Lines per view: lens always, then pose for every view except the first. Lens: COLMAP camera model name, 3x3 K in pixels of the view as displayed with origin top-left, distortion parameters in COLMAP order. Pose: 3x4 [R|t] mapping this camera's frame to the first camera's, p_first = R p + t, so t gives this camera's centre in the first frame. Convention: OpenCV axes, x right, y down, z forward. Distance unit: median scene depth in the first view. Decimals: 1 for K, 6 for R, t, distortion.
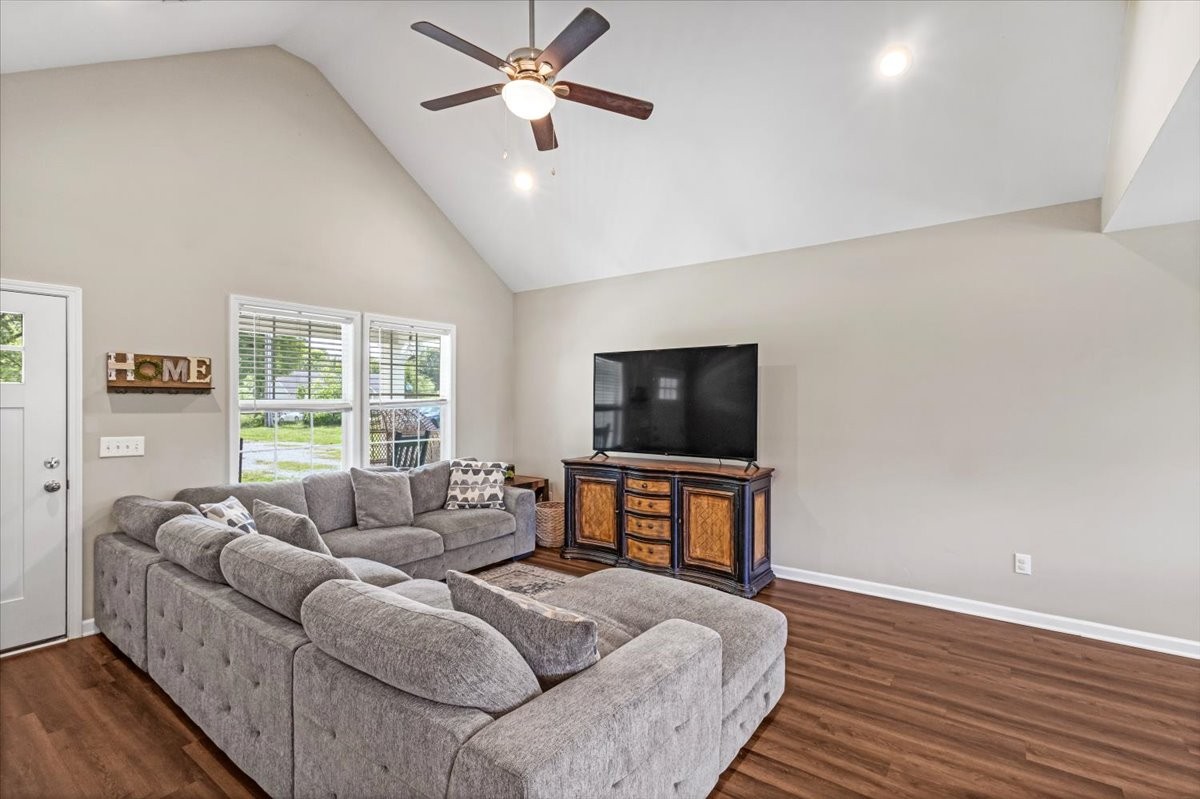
lens RADIAL K [[556.3, 0, 594.0], [0, 556.3, 400.4], [0, 0, 1]] dist [0.000185, 0.000037]
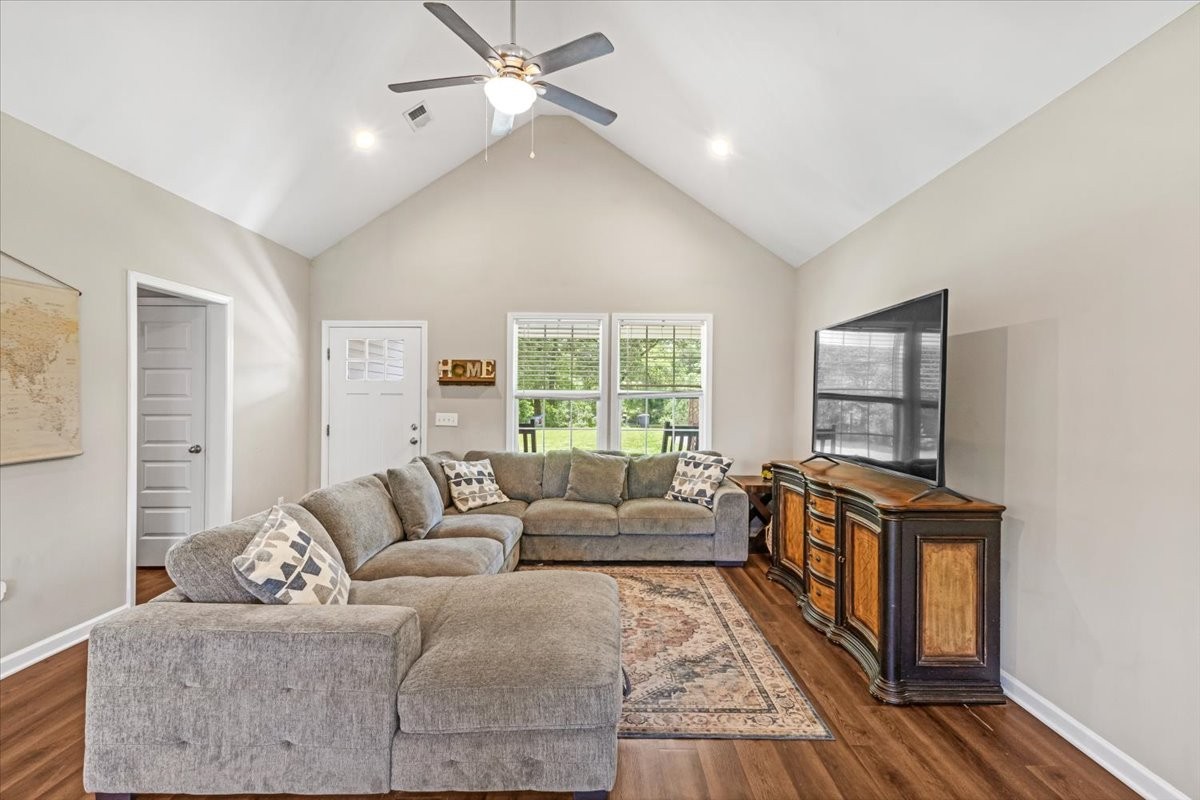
lens RADIAL K [[556.3, 0, 594.0], [0, 556.3, 400.9], [0, 0, 1]] dist [0.000185, 0.000037]
pose [[0.591640, 0.008500, -0.806158, 0.533944], [-0.006168, 0.999963, 0.006016, 0.015361], [0.806179, 0.001413, 0.591670, 0.336554]]
